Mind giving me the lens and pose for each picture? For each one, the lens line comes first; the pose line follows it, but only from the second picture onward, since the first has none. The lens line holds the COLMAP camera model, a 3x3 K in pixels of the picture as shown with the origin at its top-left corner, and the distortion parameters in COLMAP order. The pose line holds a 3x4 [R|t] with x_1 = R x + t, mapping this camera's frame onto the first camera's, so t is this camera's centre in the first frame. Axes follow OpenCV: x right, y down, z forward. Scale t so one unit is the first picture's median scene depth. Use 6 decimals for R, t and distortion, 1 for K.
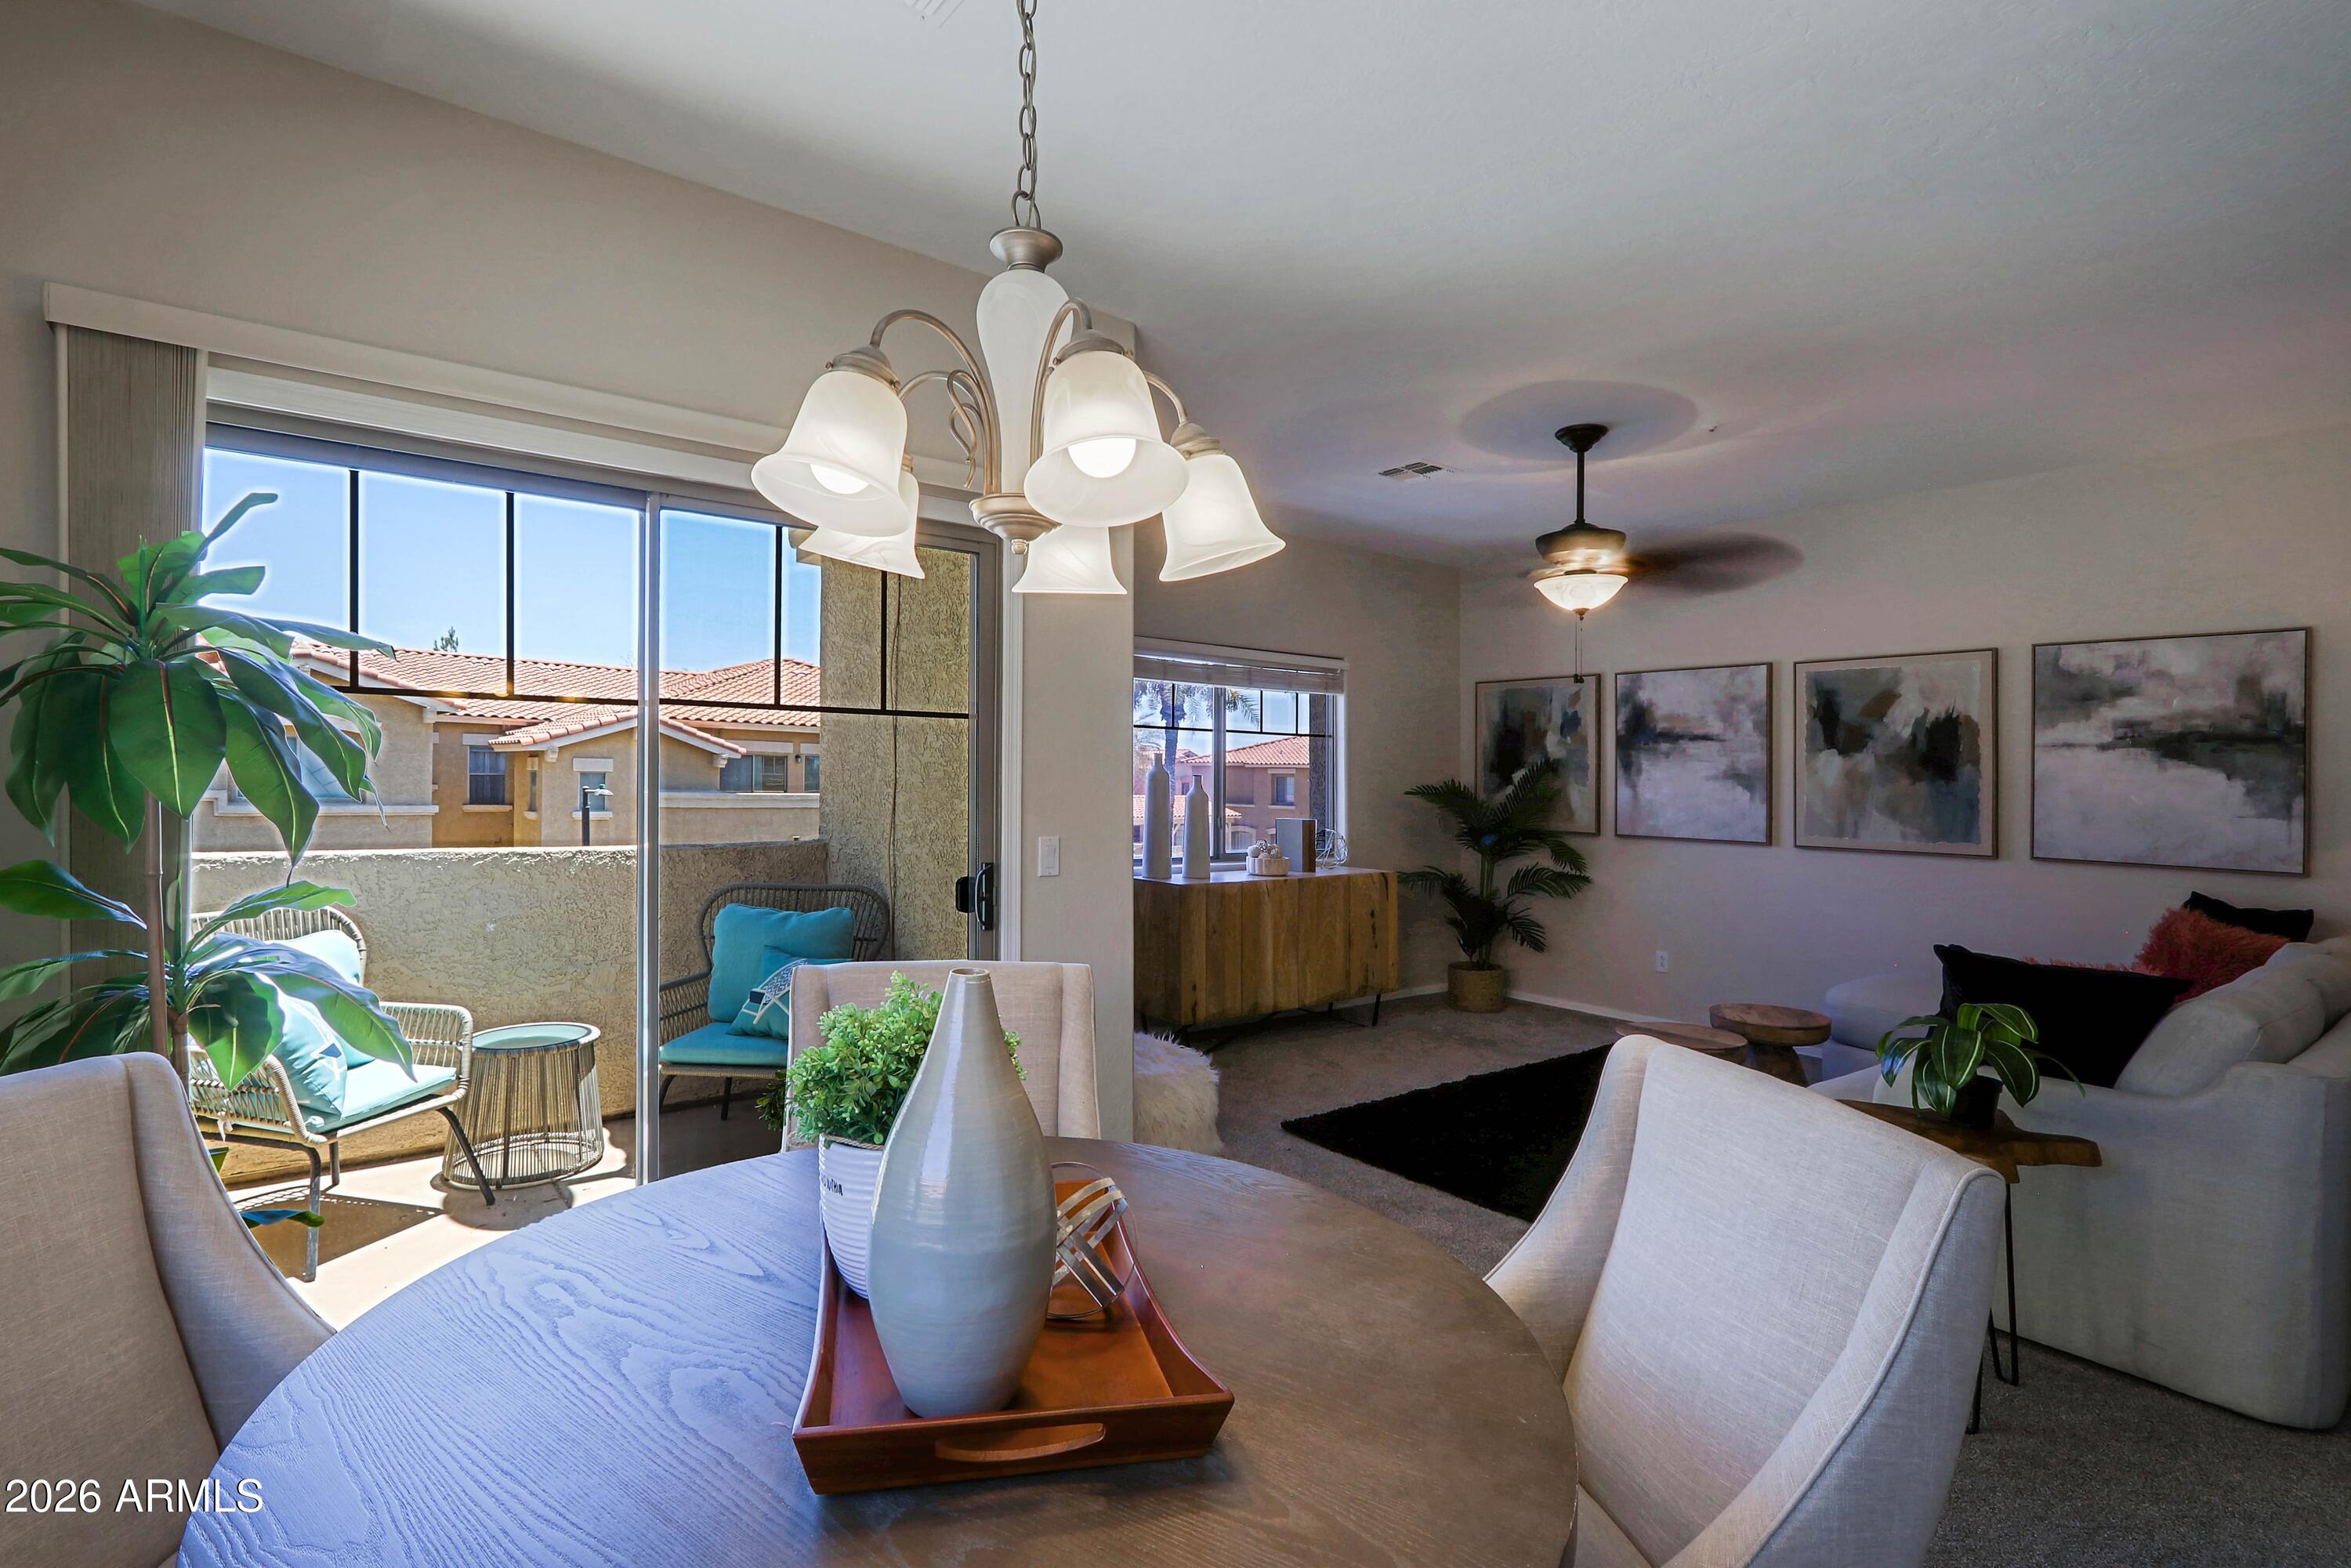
lens RADIAL K [[1116.9, 0, 1124.2], [0, 1116.9, 782.9], [0, 0, 1]] dist [0.001028, -0.000175]
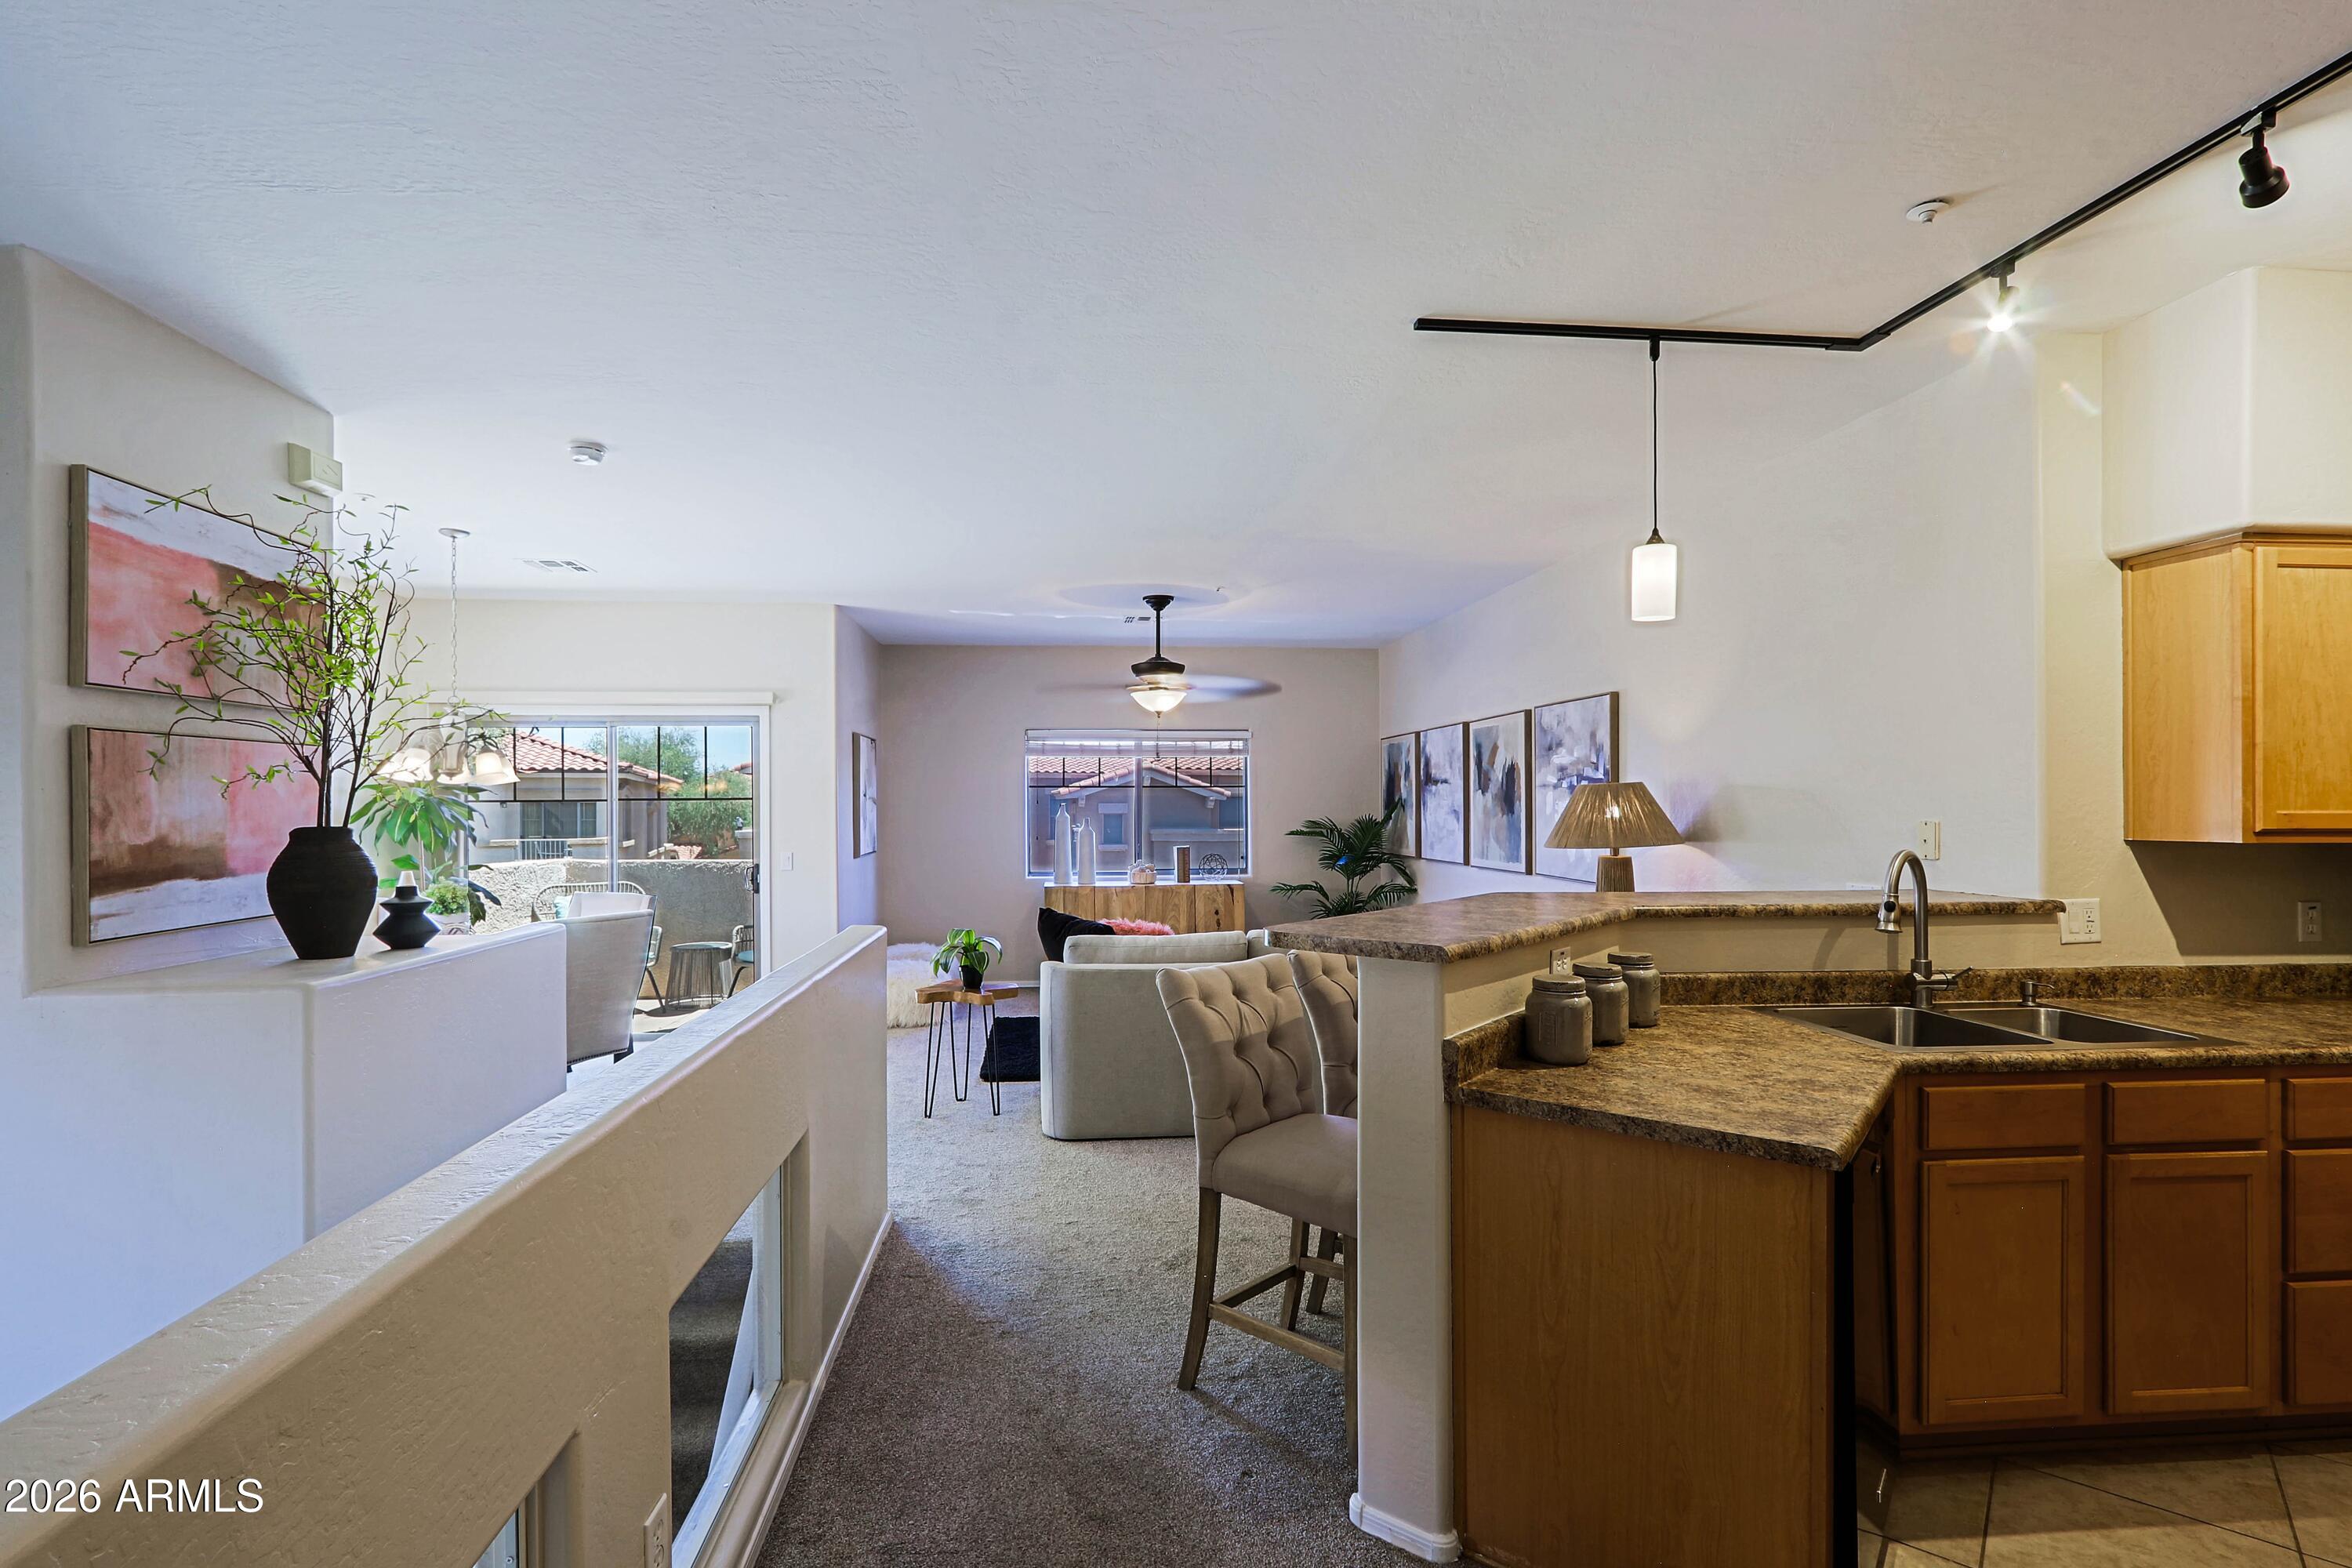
lens RADIAL K [[1106.1, 0, 1184.6], [0, 1106.1, 836.0], [0, 0, 1]] dist [0.000583, 0.000942]
pose [[0.882954, -0.006641, -0.469412, 0.913253], [0.014245, 0.999819, 0.012649, 0.001671], [0.469243, -0.017855, 0.882889, -0.289787]]
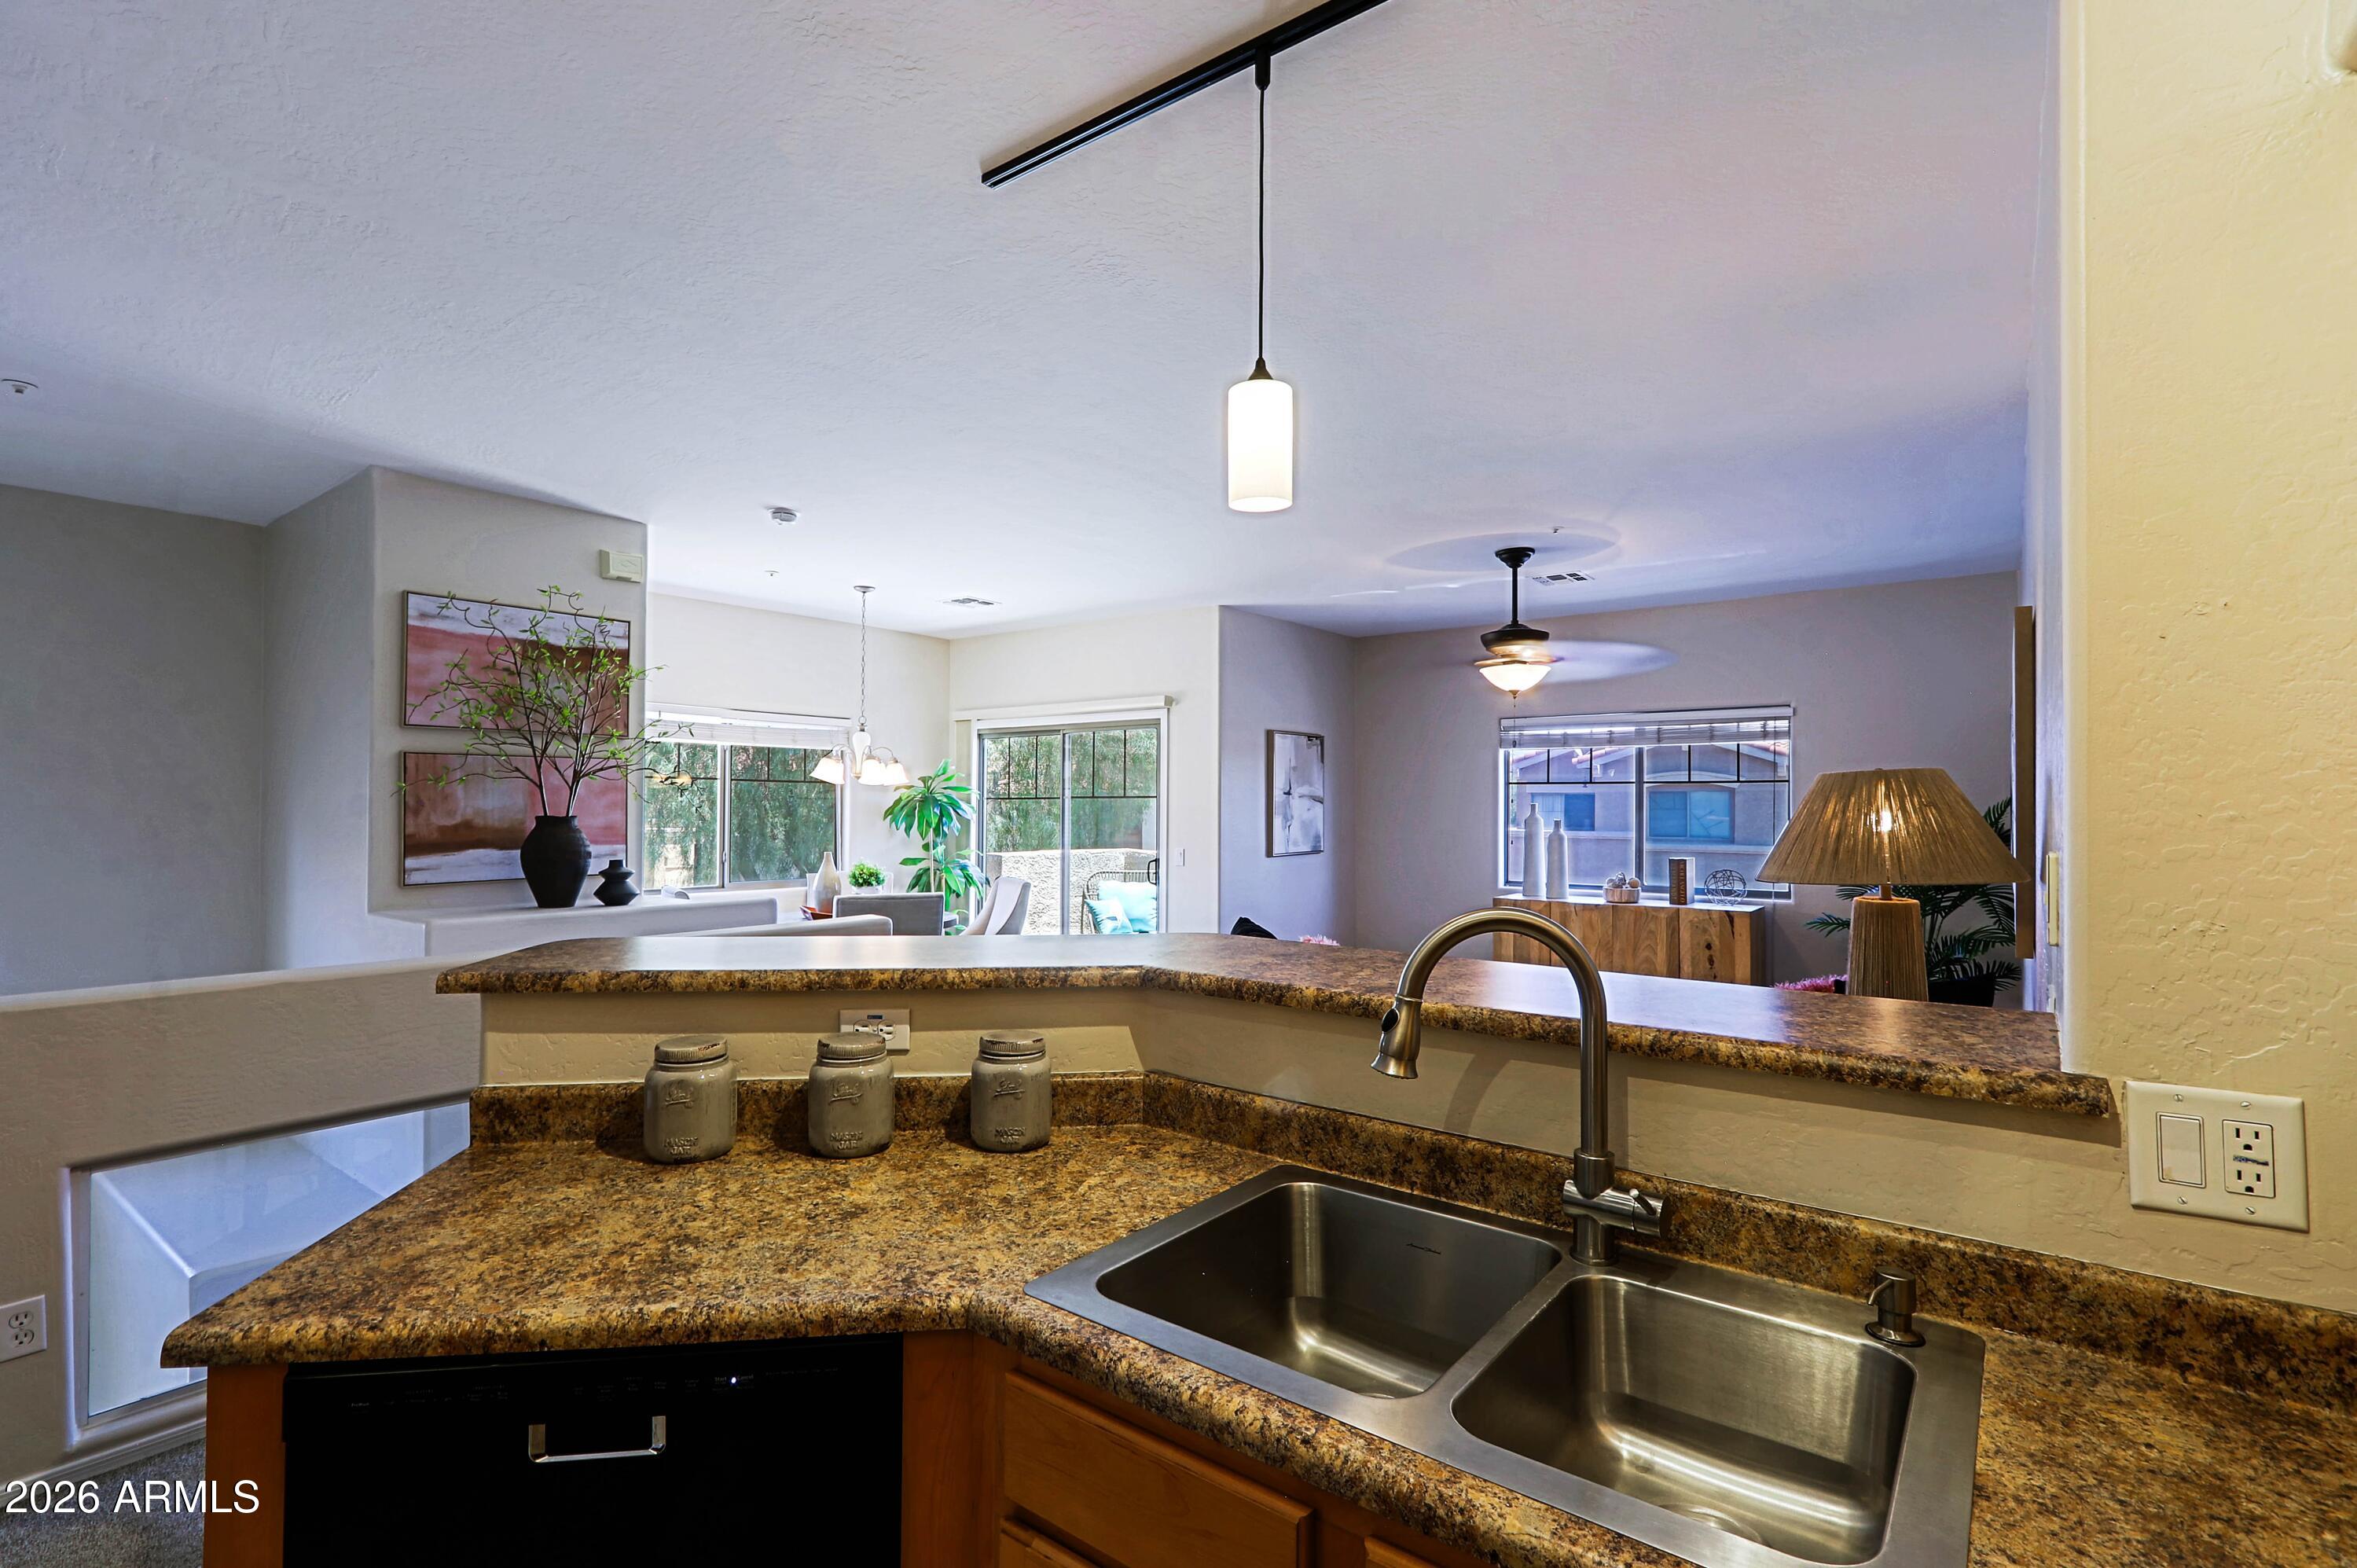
lens RADIAL K [[1120.4, 0, 1194.8], [0, 1120.4, 825.7], [0, 0, 1]] dist [-0.004848, -0.000651]
pose [[0.316068, 0.002780, -0.948732, 1.184974], [-0.005477, 0.999984, 0.001105, 0.001673], [0.948721, 0.004847, 0.316078, 0.188920]]
